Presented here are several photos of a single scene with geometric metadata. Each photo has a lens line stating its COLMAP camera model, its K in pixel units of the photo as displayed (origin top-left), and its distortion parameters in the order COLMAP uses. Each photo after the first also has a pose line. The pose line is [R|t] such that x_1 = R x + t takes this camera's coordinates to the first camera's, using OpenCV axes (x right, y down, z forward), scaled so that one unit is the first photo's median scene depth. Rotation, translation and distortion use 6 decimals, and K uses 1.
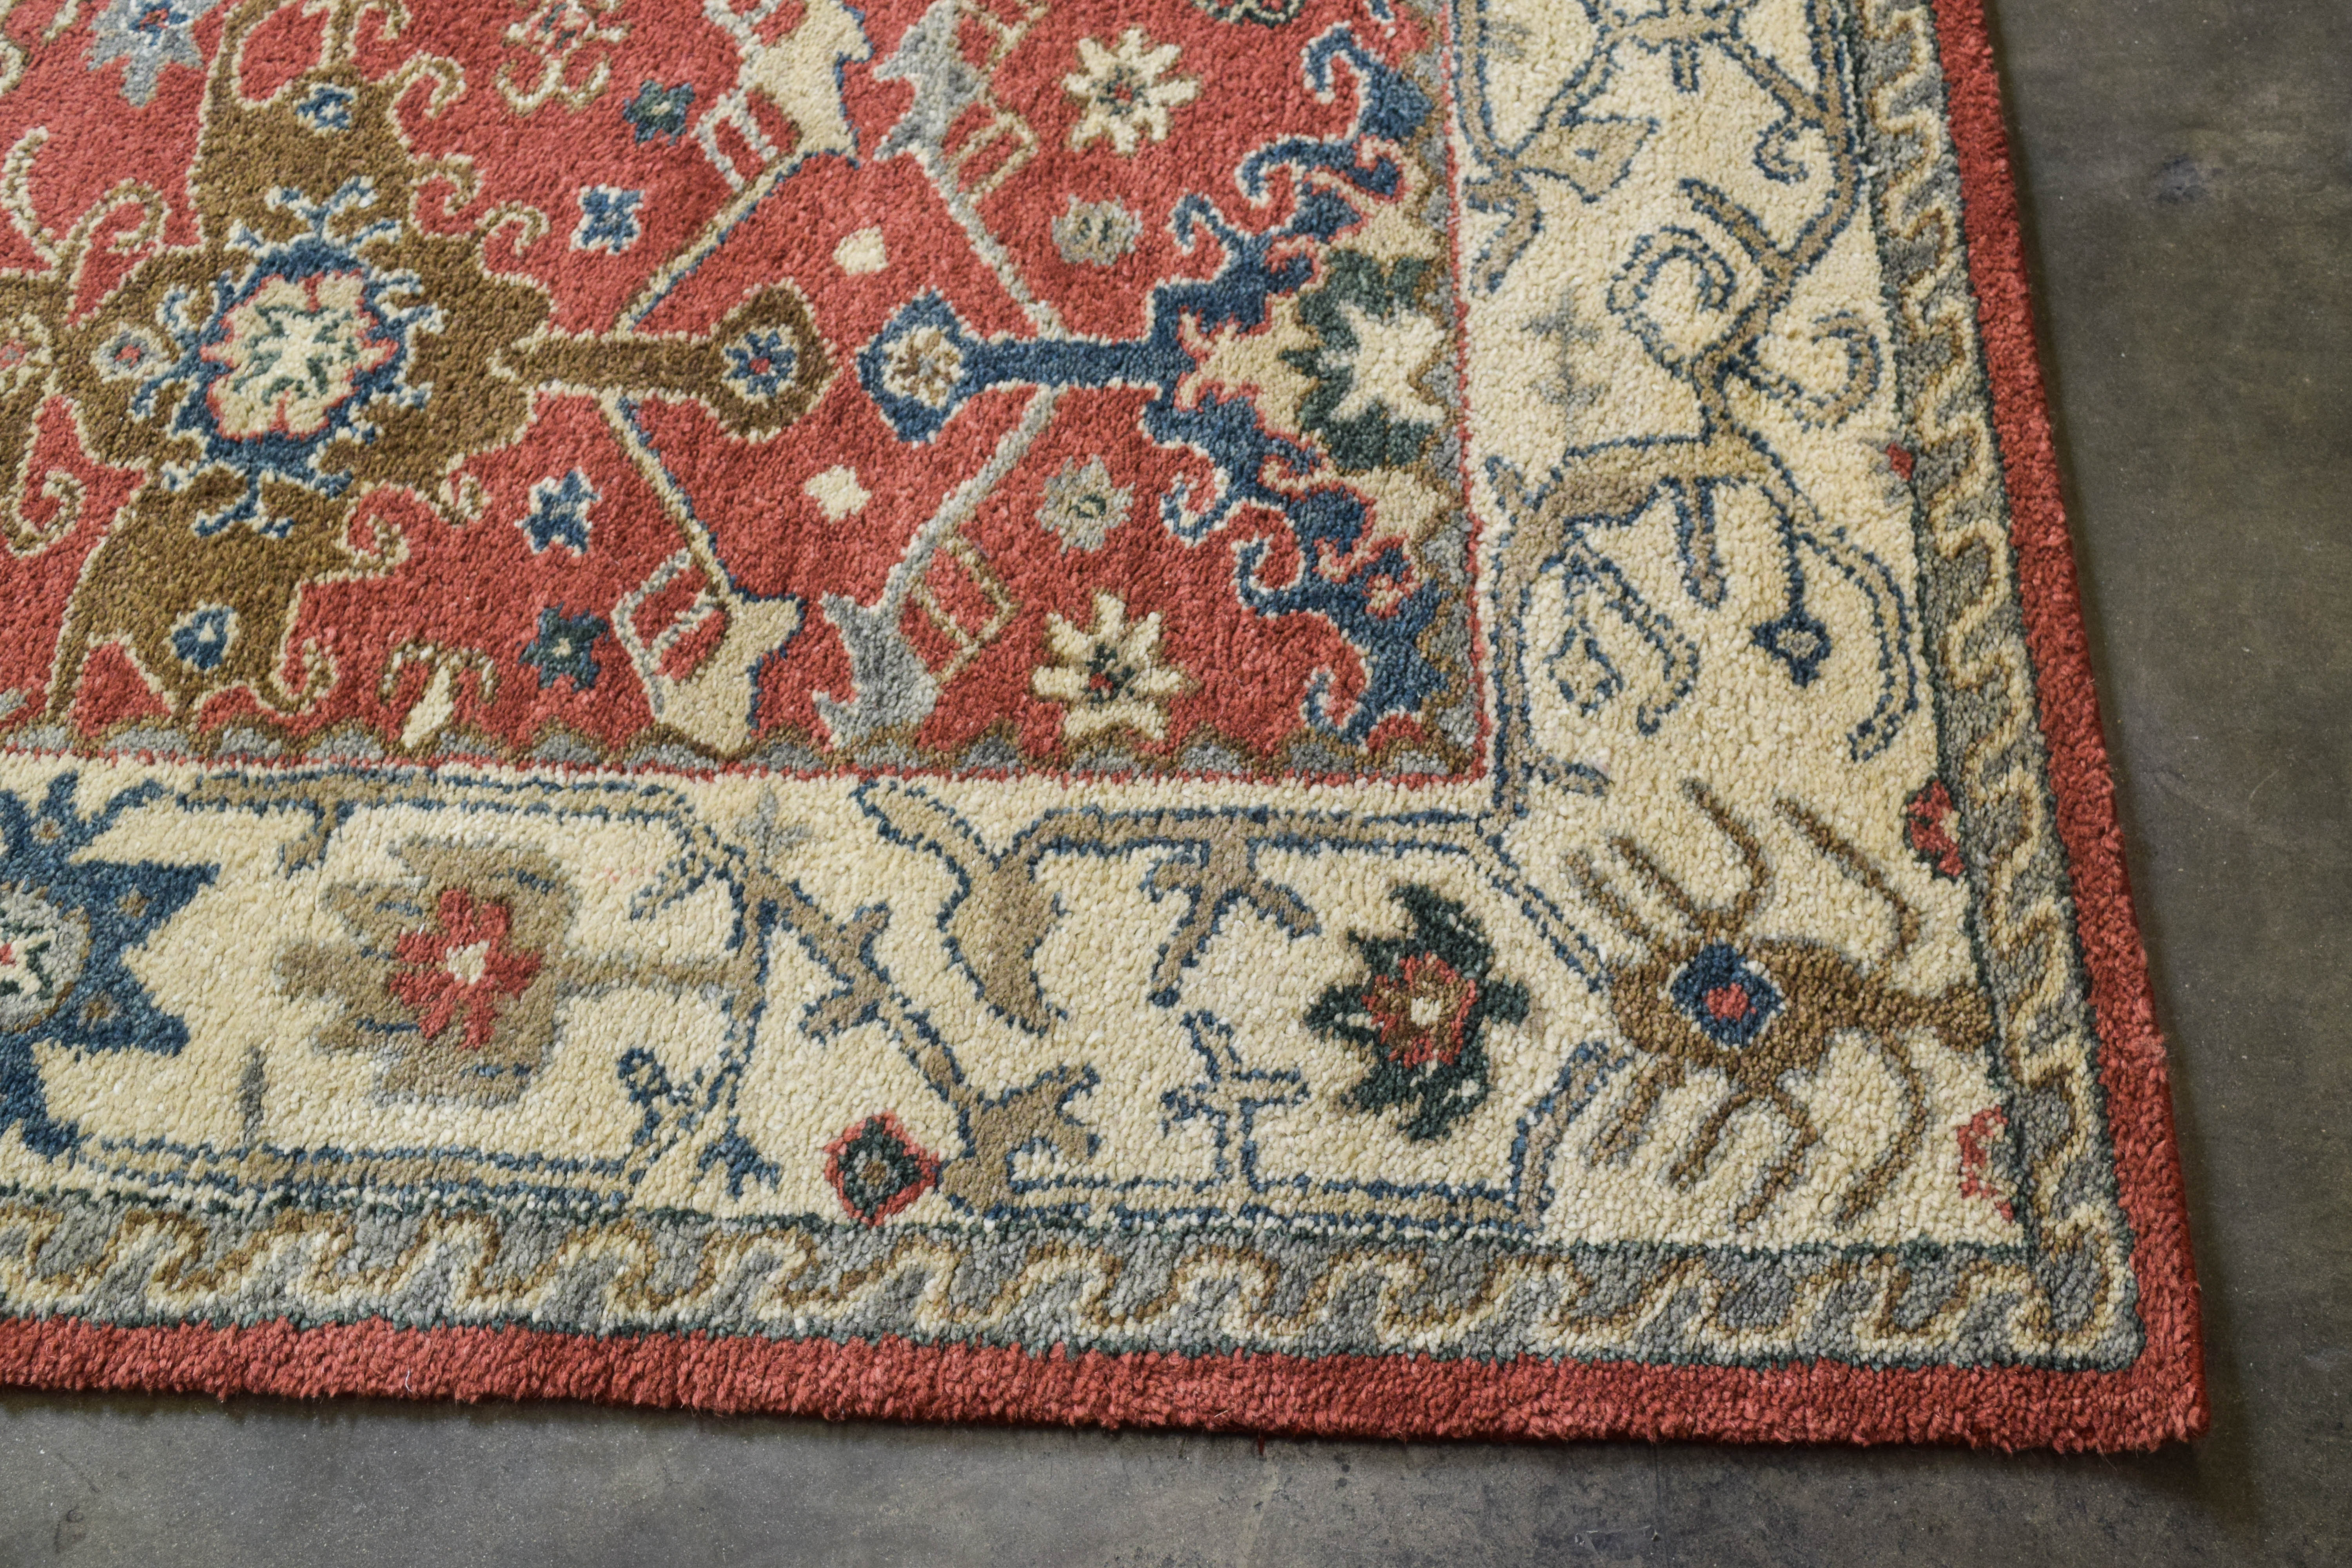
lens RADIAL K [[2408.4, 0, 1172.9], [0, 2408.4, 764.2], [0, 0, 1]] dist [-0.030409, 0.000000]
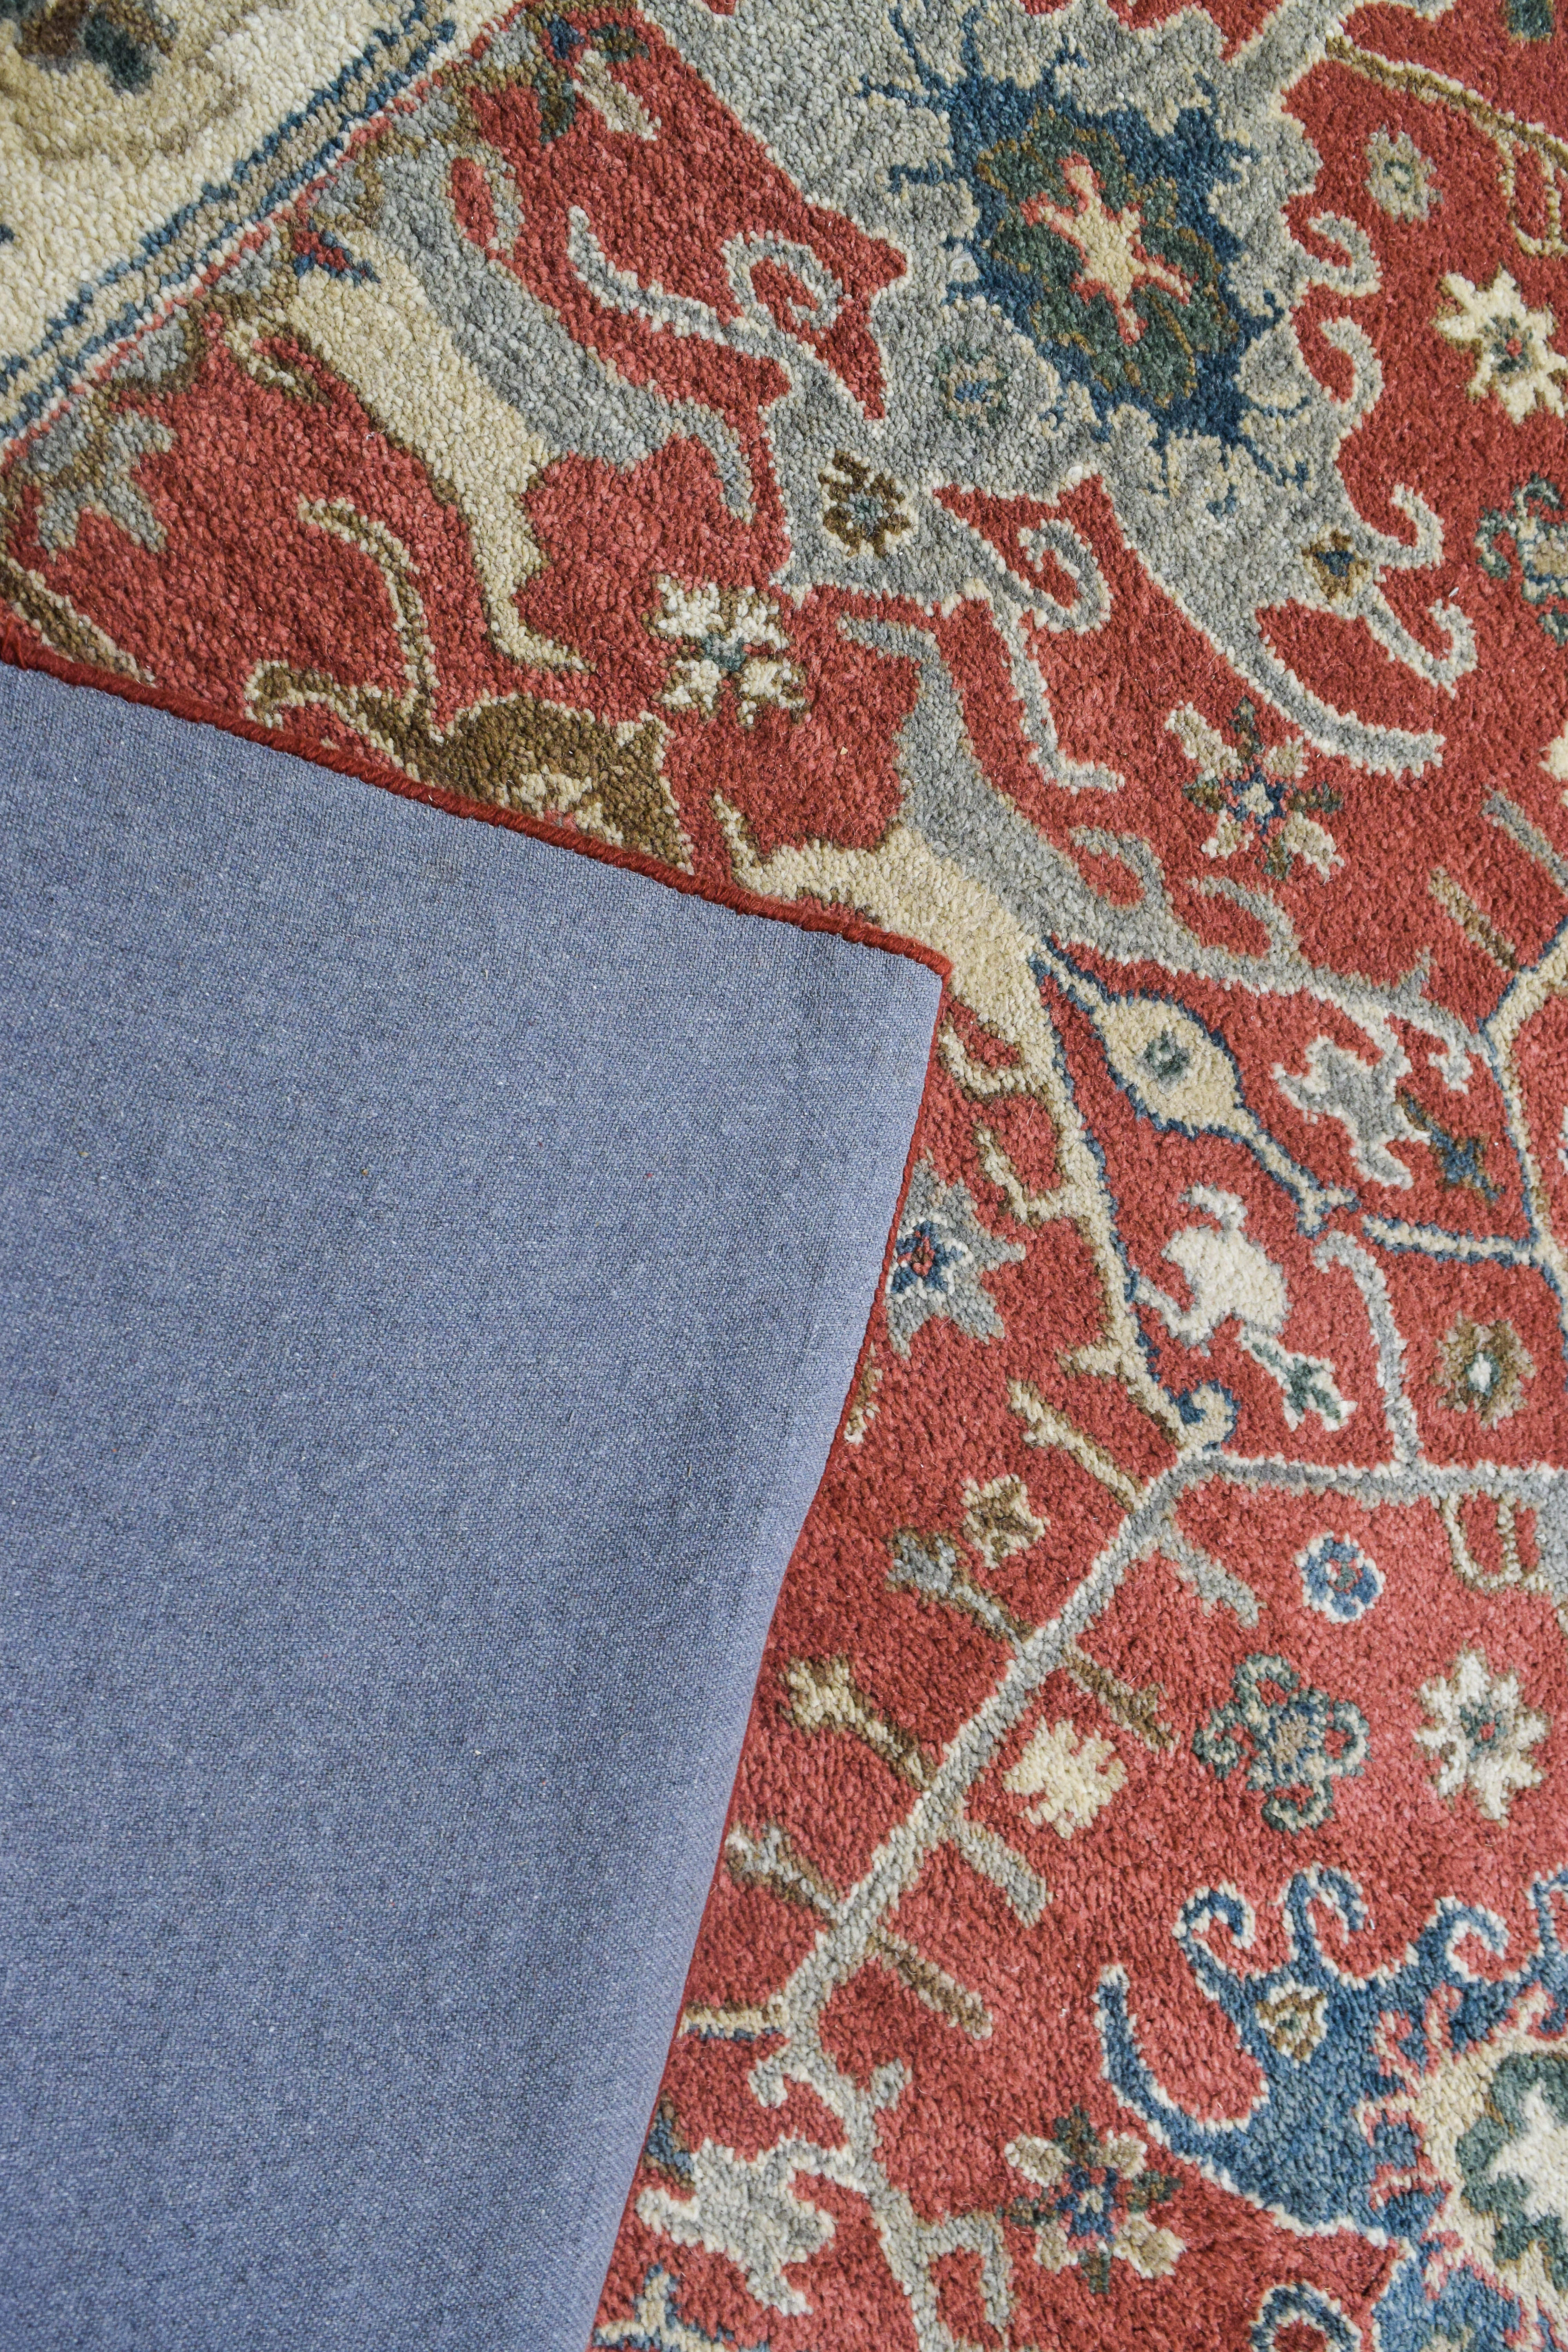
lens RADIAL K [[1806.2, 0, 801.0], [0, 1806.2, 1179.6], [0, 0, 1]] dist [-0.021538, 0.012274]
pose [[-0.605937, 0.768081, -0.207103, -0.349596], [-0.795123, -0.576616, 0.187863, -0.431958], [0.024875, 0.278505, 0.960112, 0.511825]]
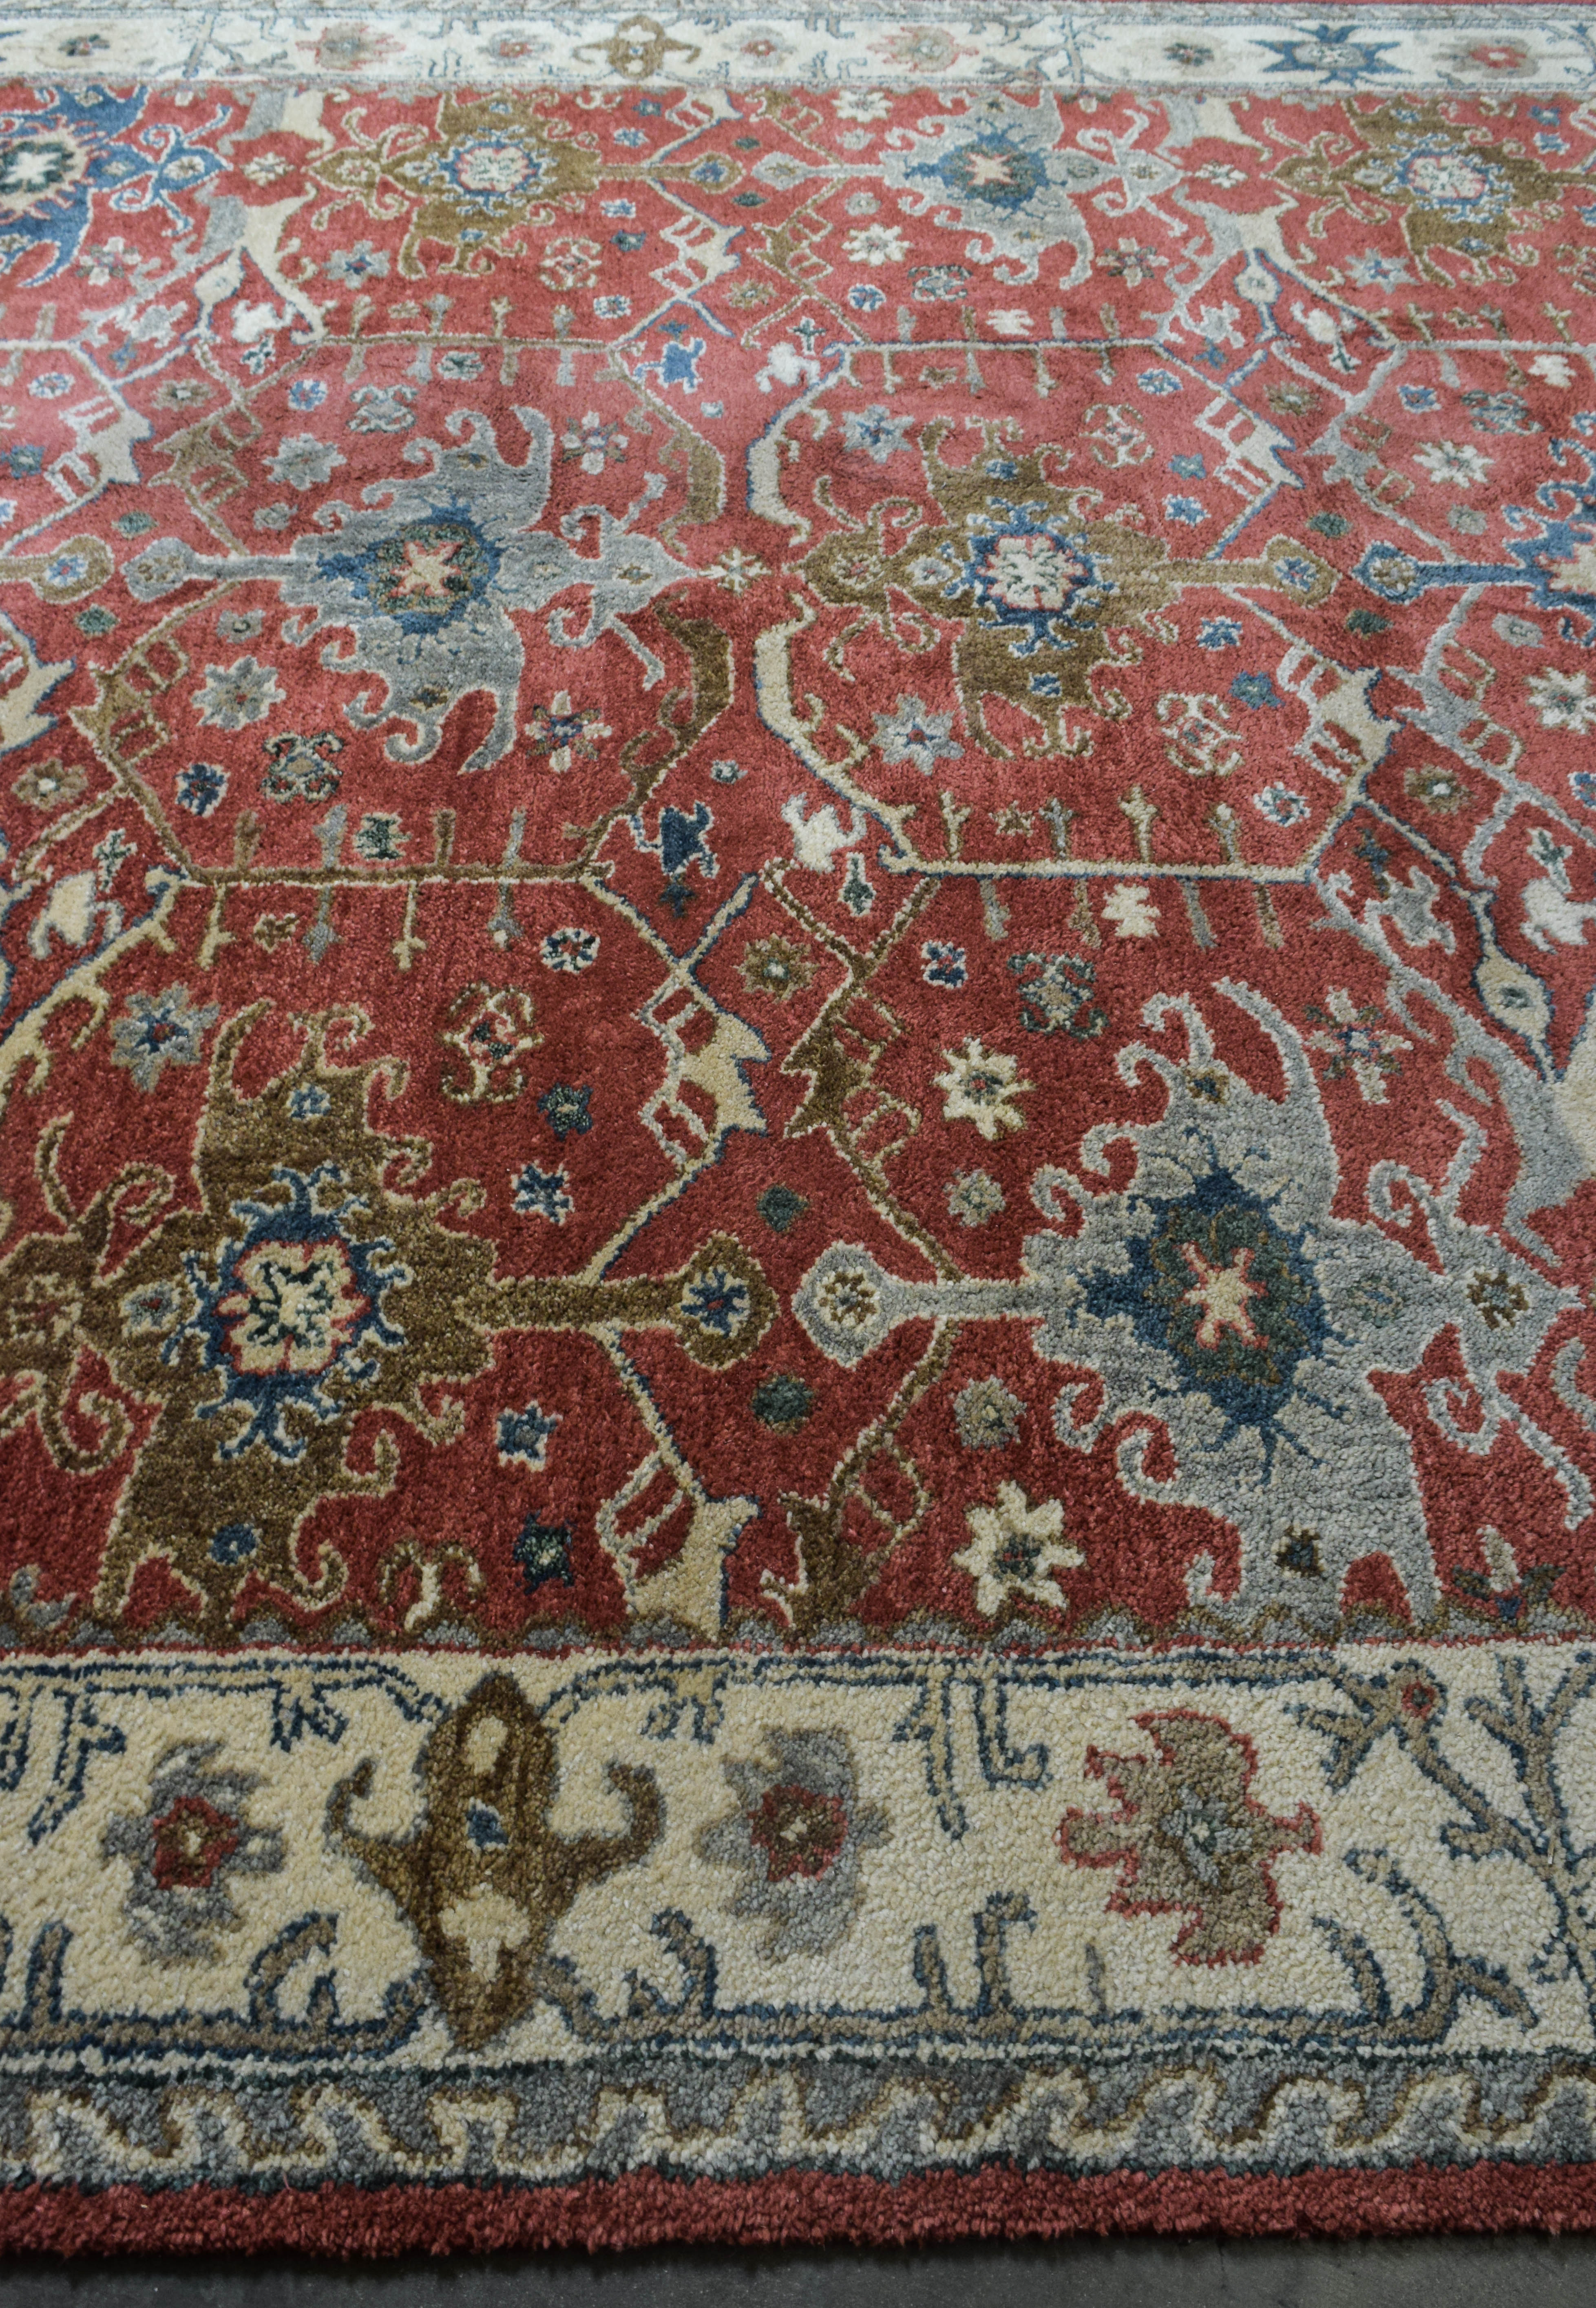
lens RADIAL K [[1846.0, 0, 802.8], [0, 1846.0, 1150.1], [0, 0, 1]] dist [-0.021191, 0.012754]
pose [[0.998117, -0.000962, 0.061328, -1.134910], [0.013060, 0.980280, -0.197183, -0.069404], [-0.059929, 0.197613, 0.978447, 0.081028]]
